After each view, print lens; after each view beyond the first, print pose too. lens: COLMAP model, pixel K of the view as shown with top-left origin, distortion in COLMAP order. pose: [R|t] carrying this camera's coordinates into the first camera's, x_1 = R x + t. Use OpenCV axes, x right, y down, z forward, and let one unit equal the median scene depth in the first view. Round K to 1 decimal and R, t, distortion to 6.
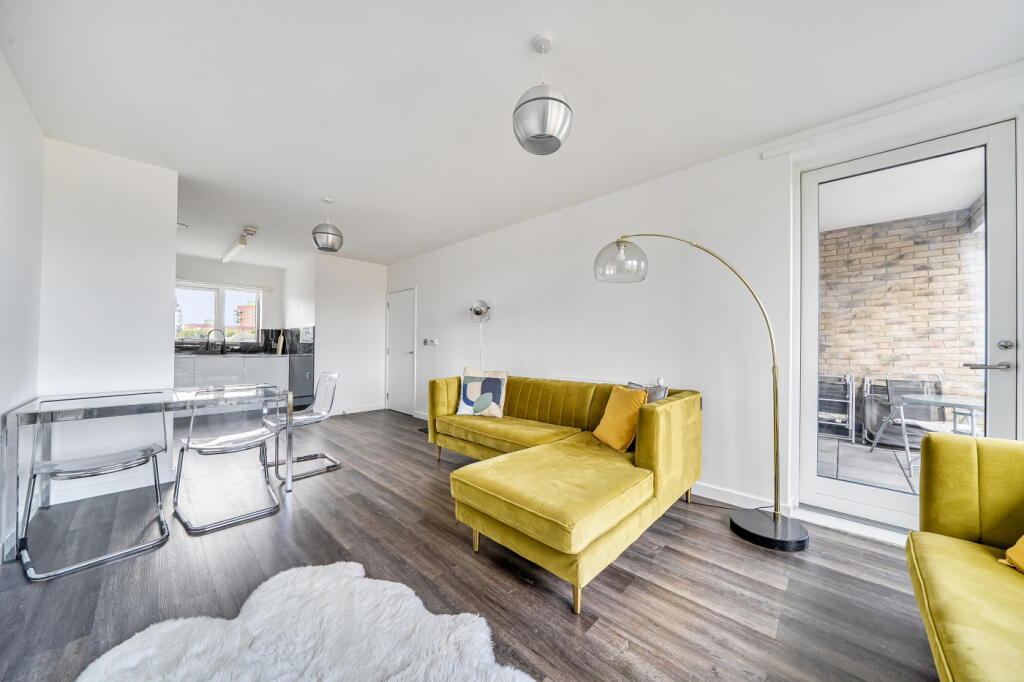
lens RADIAL K [[350.9, 0, 520.2], [0, 350.9, 344.5], [0, 0, 1]] dist [-0.007238, -0.000157]
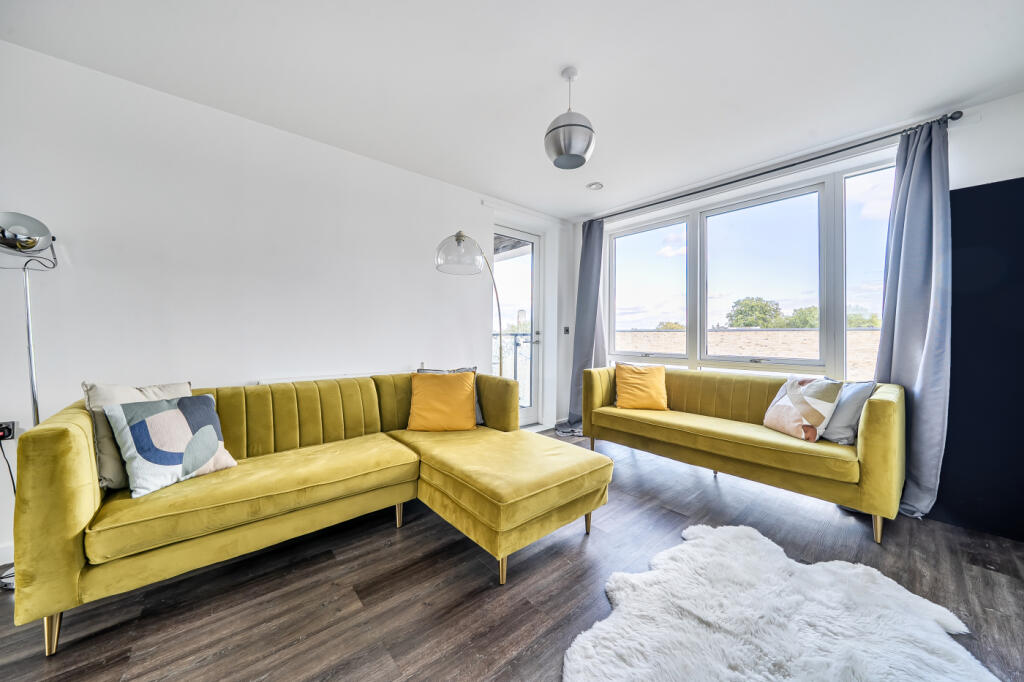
lens RADIAL K [[350.9, 0, 519.0], [0, 350.9, 333.1], [0, 0, 1]] dist [-0.007238, -0.000157]
pose [[0.104369, -0.000024, 0.994539, -0.751635], [-0.011523, 0.999933, 0.001233, -0.000623], [-0.994472, -0.011589, 0.104362, 0.704886]]
